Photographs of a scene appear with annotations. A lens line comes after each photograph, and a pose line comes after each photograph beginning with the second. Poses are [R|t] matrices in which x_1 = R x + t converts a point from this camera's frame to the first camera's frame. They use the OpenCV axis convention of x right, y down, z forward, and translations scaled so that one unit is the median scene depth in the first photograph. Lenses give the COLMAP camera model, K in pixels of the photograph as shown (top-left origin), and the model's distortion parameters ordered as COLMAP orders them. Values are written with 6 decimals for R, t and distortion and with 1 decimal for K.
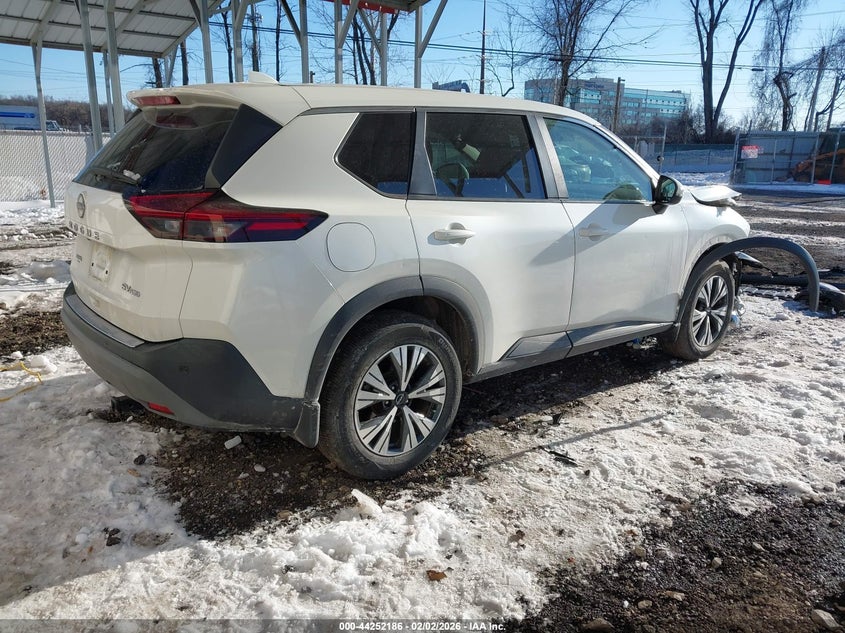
lens RADIAL K [[642.9, 0, 422.5], [0, 642.9, 316.5], [0, 0, 1]] dist [0.004423, 0.005011]
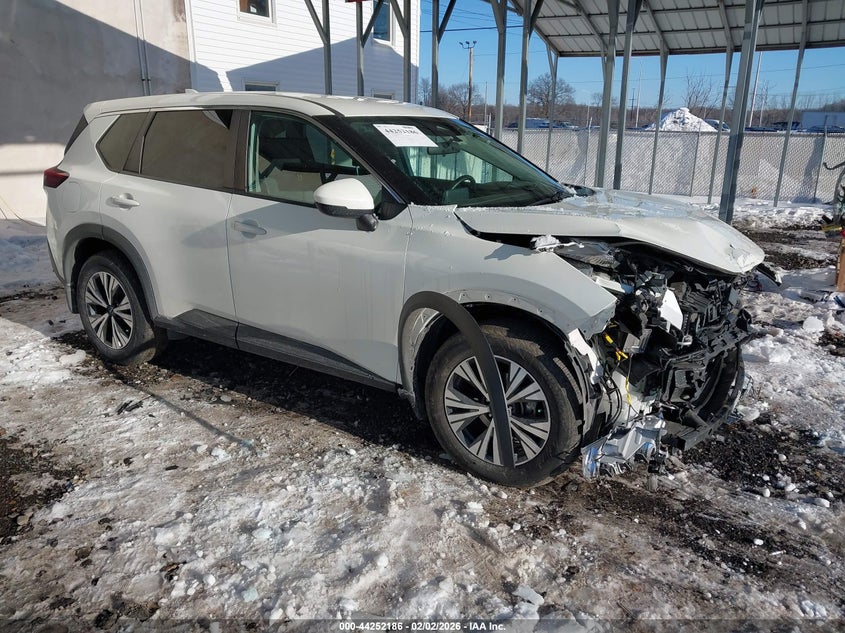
lens RADIAL K [[631.8, 0, 422.5], [0, 631.8, 316.5], [0, 0, 1]] dist [-0.030178, -0.001933]
pose [[0.353333, 0.265180, -0.897126, 1.222537], [-0.258377, 0.949343, 0.178853, -0.239735], [0.899109, 0.168602, 0.403951, 0.873905]]
